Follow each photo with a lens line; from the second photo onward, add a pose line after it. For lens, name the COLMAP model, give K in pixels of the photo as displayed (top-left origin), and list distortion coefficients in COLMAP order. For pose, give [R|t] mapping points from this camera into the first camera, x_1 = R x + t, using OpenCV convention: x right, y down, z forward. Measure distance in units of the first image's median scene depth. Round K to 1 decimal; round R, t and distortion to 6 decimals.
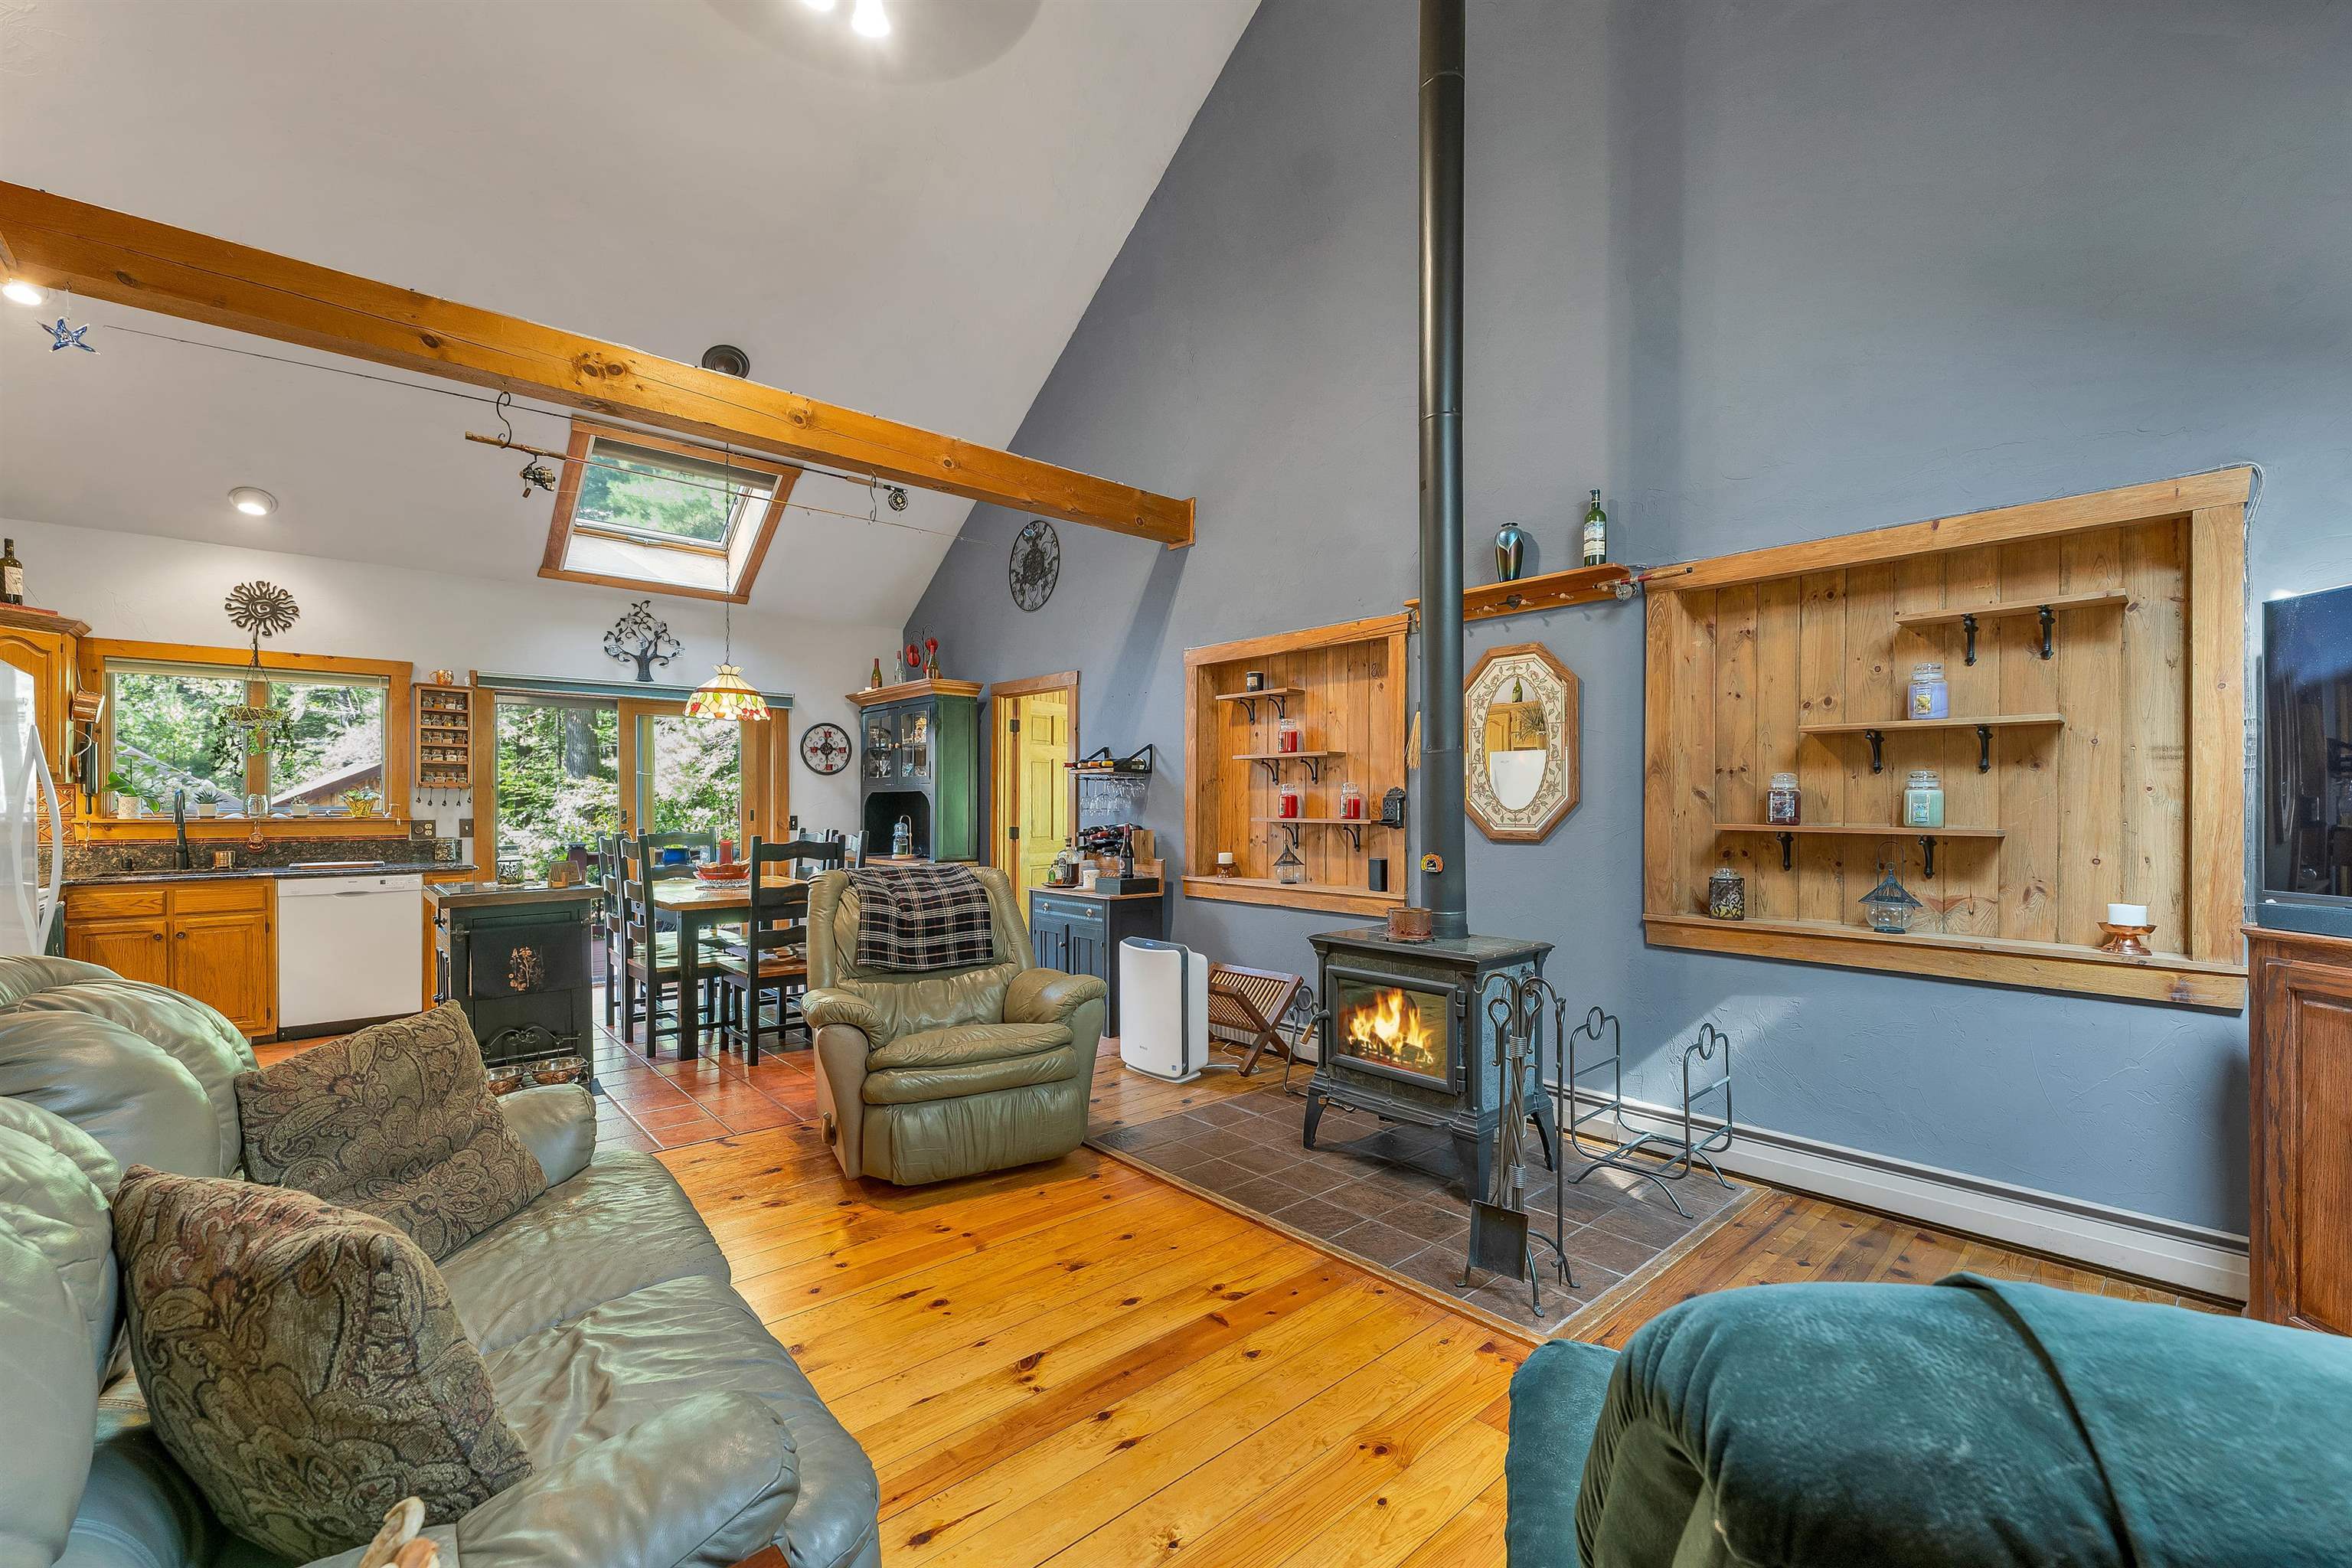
lens RADIAL K [[966.1, 0, 1167.1], [0, 966.1, 807.6], [0, 0, 1]] dist [-0.010974, 0.000212]
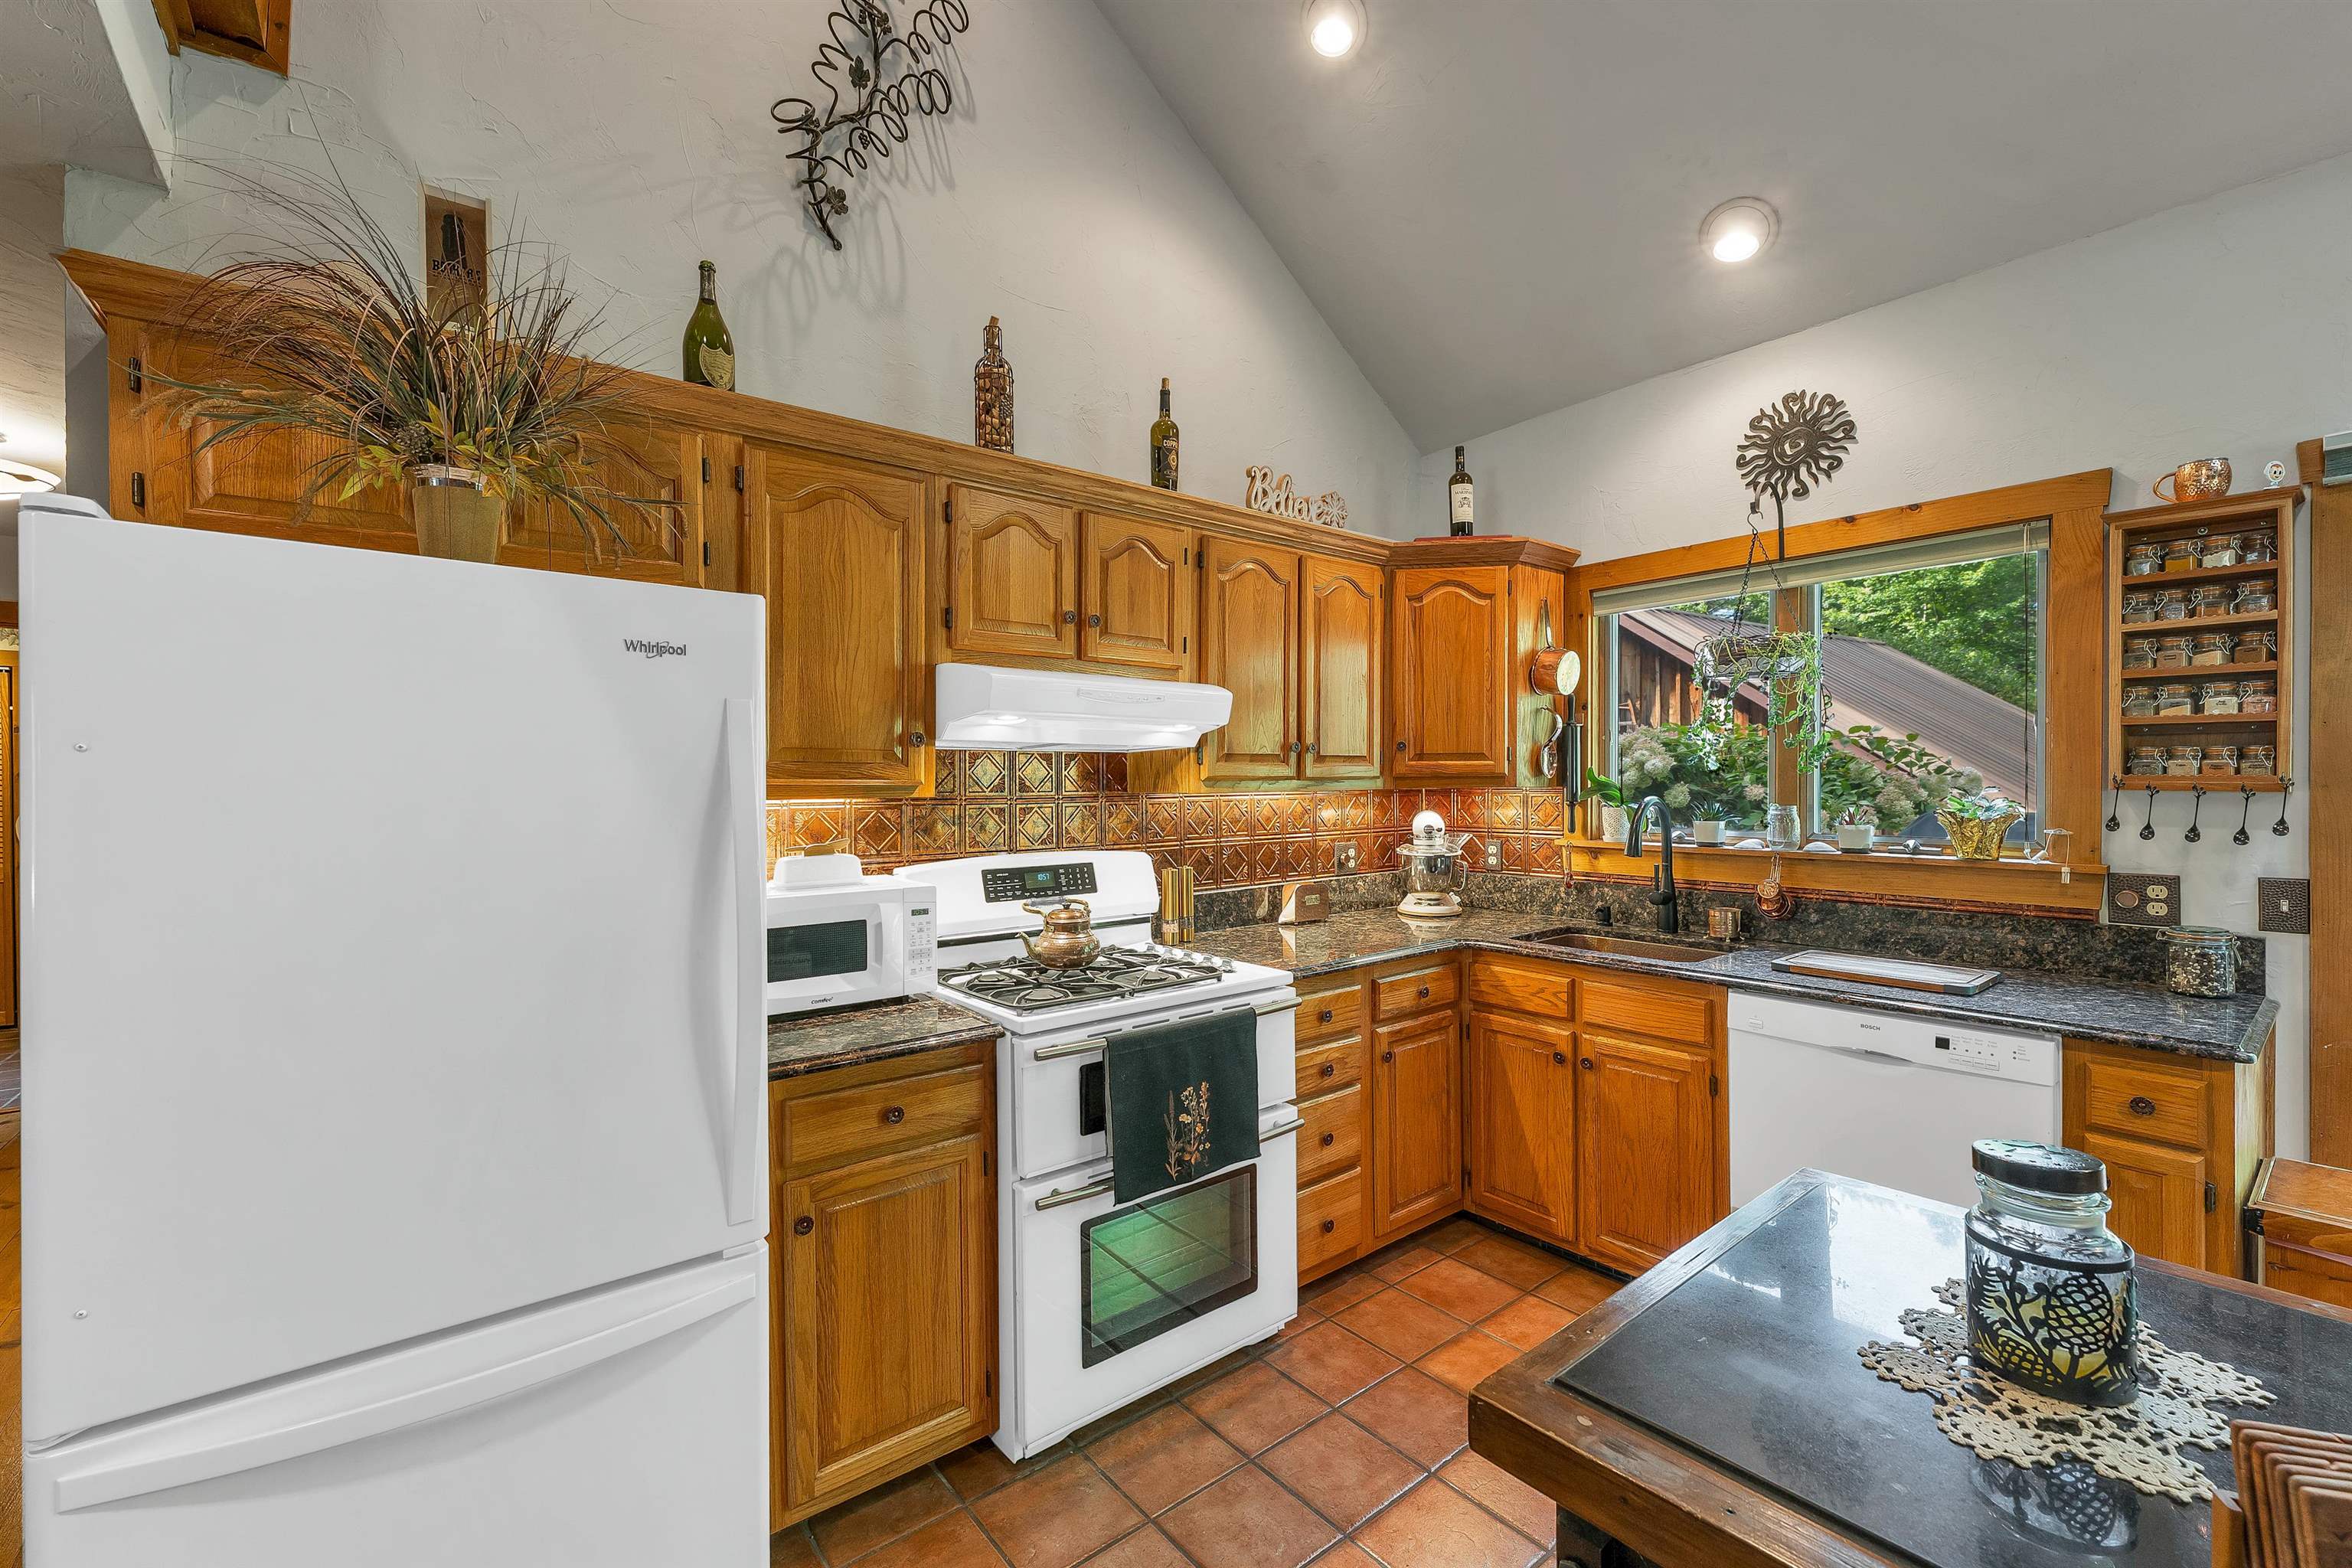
lens RADIAL K [[965.9, 0, 1176.0], [0, 965.9, 784.0], [0, 0, 1]] dist [-0.001139, 0.000027]
pose [[-0.055517, -0.000556, -0.998458, -0.567920], [-0.001019, 0.999999, -0.000501, -0.033834], [0.998457, 0.000990, -0.055518, 0.974280]]
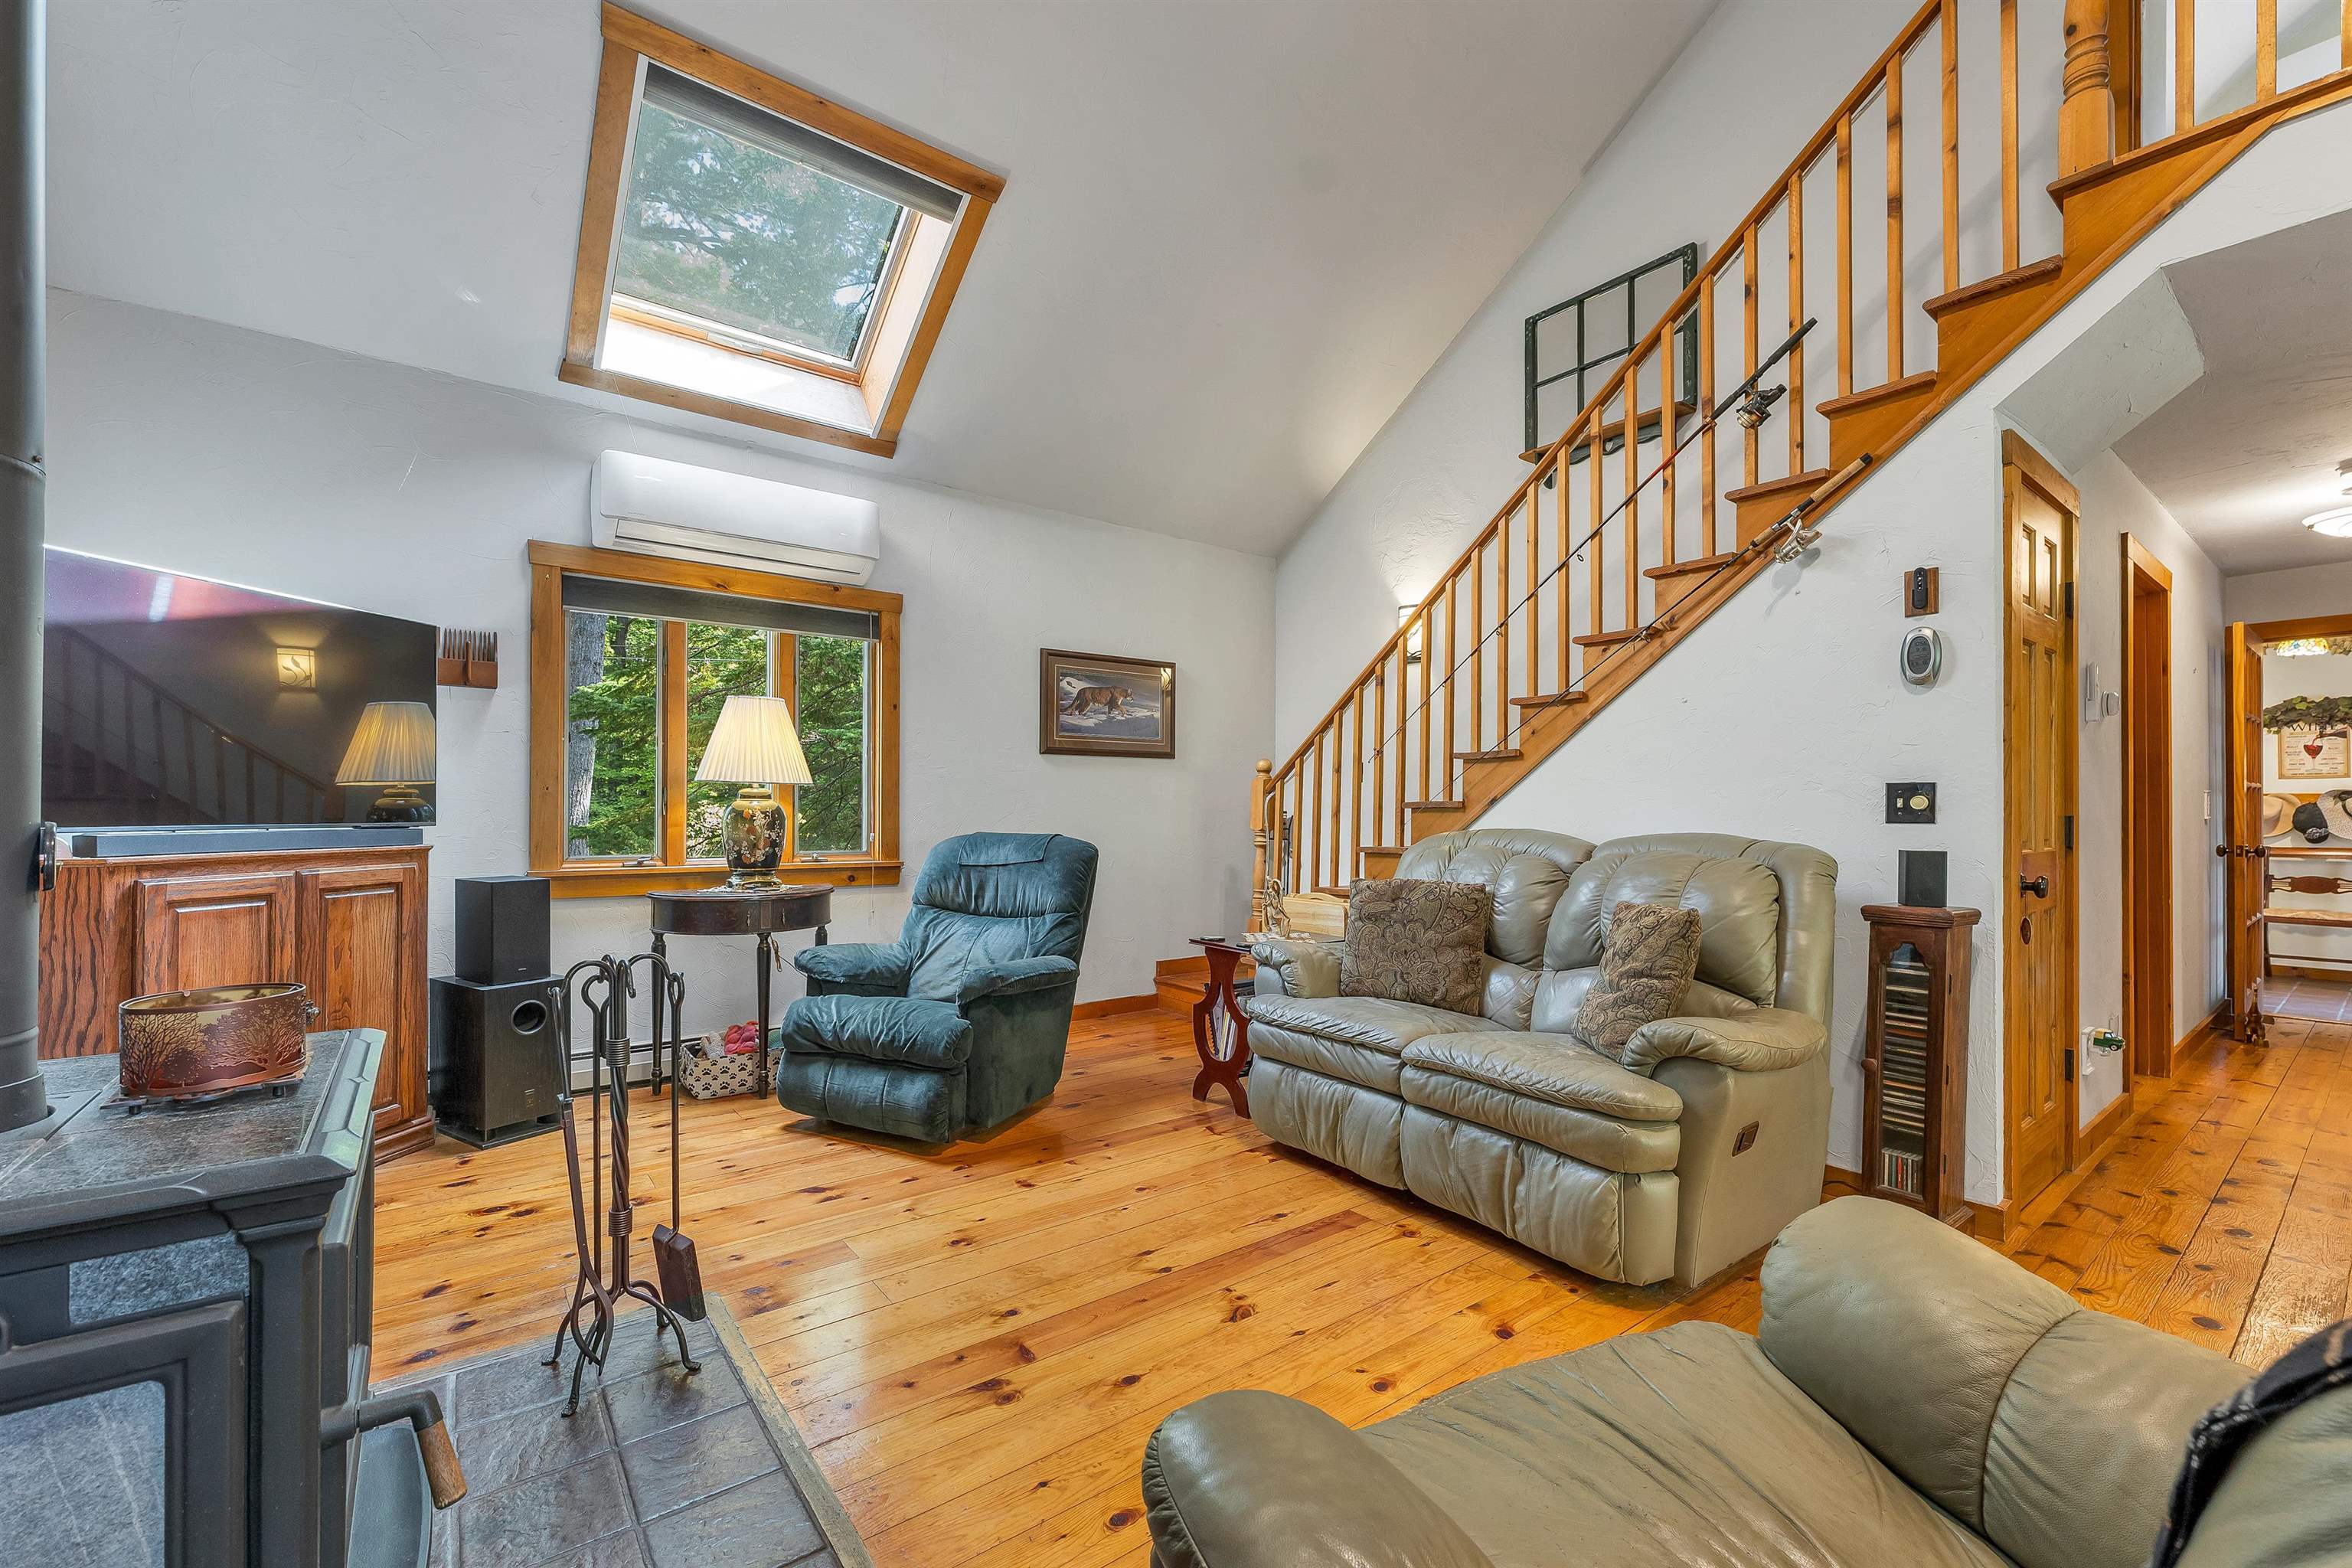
lens RADIAL K [[968.3, 0, 1173.1], [0, 968.3, 806.8], [0, 0, 1]] dist [0.000954, 0.000059]
pose [[-0.997192, -0.004390, 0.074757, -0.084488], [-0.004404, 0.999990, -0.000014, 0.036207], [-0.074756, -0.000343, -0.997202, 1.126063]]
